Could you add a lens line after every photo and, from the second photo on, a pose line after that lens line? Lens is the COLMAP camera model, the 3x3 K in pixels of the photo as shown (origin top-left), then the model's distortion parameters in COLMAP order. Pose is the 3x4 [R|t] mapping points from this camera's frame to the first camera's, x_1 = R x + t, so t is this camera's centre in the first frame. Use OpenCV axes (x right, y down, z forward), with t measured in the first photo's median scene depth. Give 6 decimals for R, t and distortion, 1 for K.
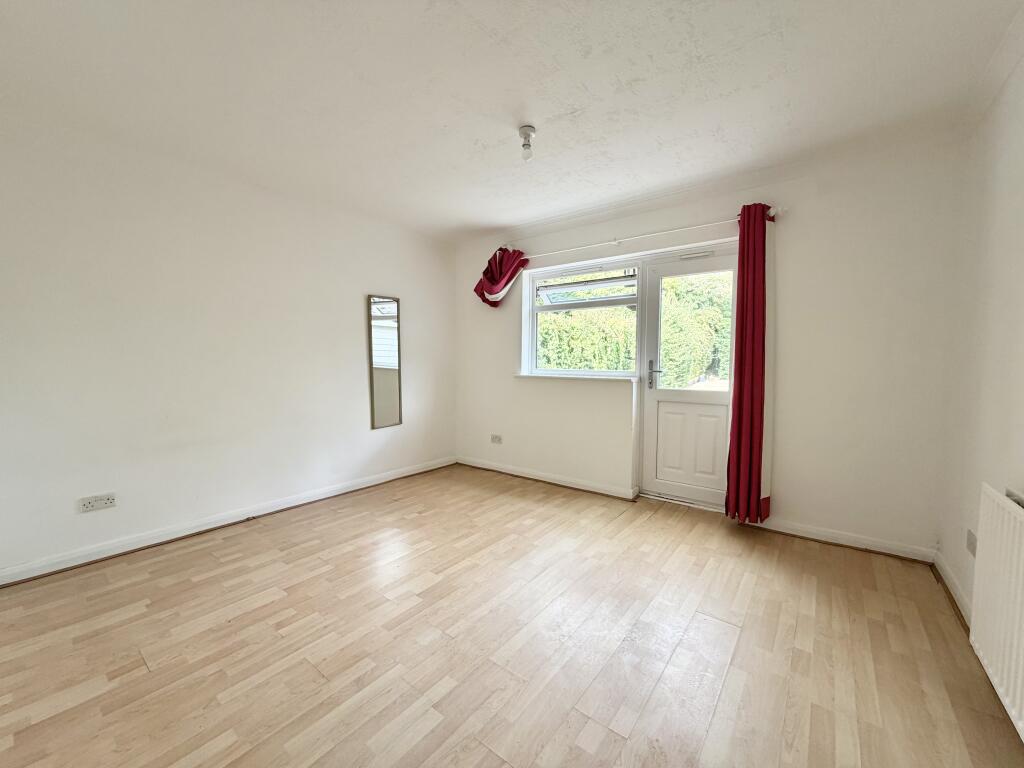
lens RADIAL K [[409.6, 0, 511.2], [0, 409.6, 383.4], [0, 0, 1]] dist [-0.002582, 0.000098]
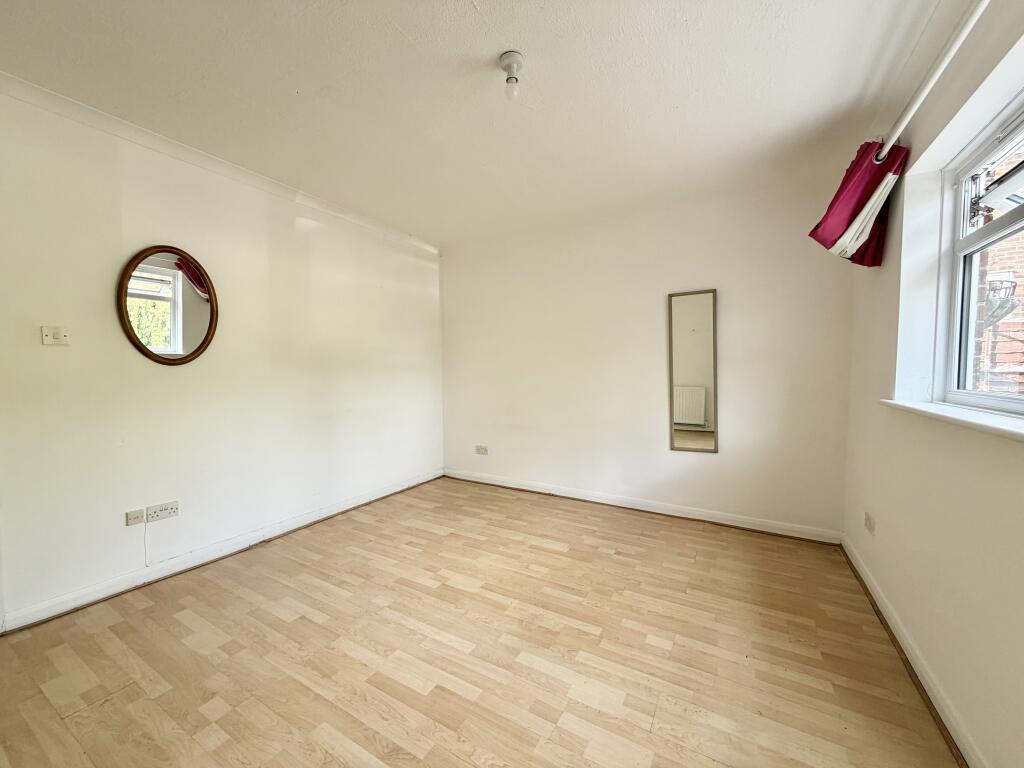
lens RADIAL K [[409.6, 0, 508.1], [0, 409.6, 385.1], [0, 0, 1]] dist [-0.002582, 0.000098]
pose [[0.127831, 0.038141, -0.991062, 0.634179], [-0.058253, 0.997824, 0.030888, -0.041215], [0.990084, 0.053784, 0.129774, 0.744473]]
